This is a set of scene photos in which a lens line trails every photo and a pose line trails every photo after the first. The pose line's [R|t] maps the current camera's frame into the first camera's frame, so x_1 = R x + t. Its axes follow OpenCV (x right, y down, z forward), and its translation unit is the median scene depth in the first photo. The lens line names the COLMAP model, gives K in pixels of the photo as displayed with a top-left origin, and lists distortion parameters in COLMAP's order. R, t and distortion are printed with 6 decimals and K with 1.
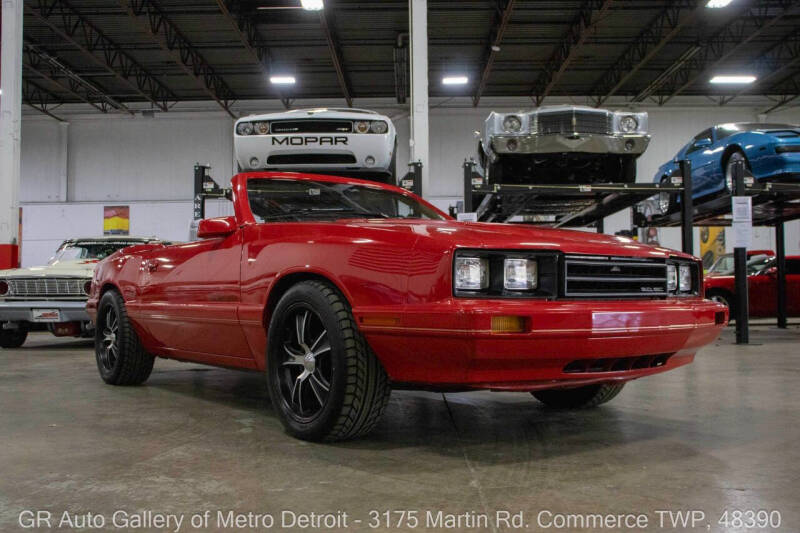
lens RADIAL K [[787.6, 0, 402.9], [0, 787.6, 256.2], [0, 0, 1]] dist [-0.118644, 0.238800]
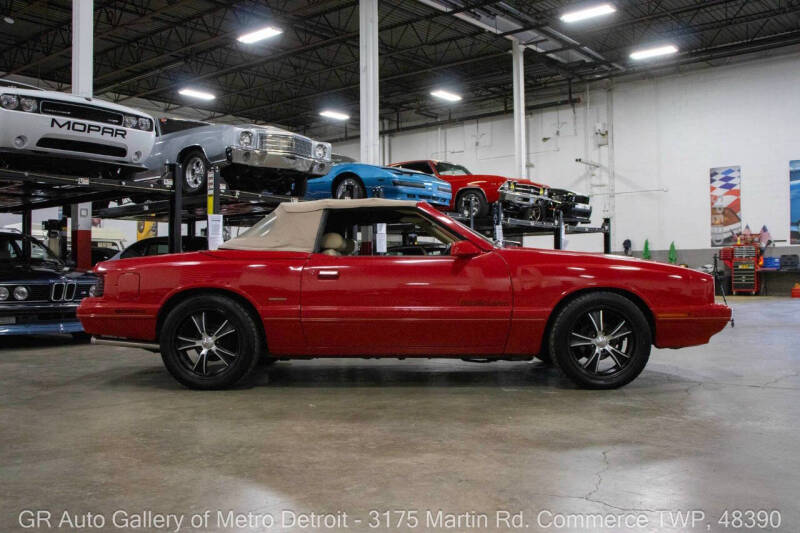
lens RADIAL K [[787.6, 0, 402.9], [0, 787.6, 256.2], [0, 0, 1]] dist [-0.118644, 0.238800]
pose [[0.640465, 0.027380, 0.767499, -0.588339], [-0.039663, 0.999210, -0.002549, -0.004037], [-0.766962, -0.028809, 0.641045, 0.091326]]
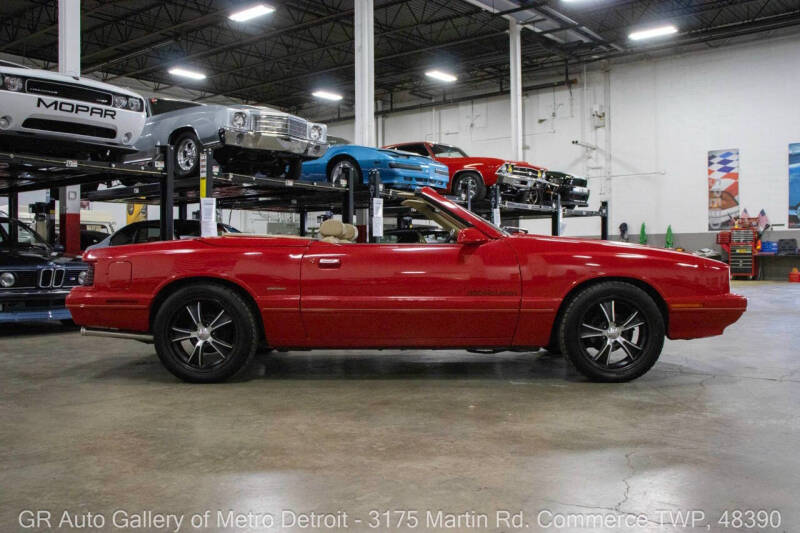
lens RADIAL K [[787.6, 0, 402.9], [0, 787.6, 256.2], [0, 0, 1]] dist [-0.118644, 0.238800]
pose [[0.630609, 0.009785, 0.776039, -0.574761], [-0.041455, 0.998918, 0.021092, -0.009149], [-0.774993, -0.045472, 0.630332, 0.118321]]
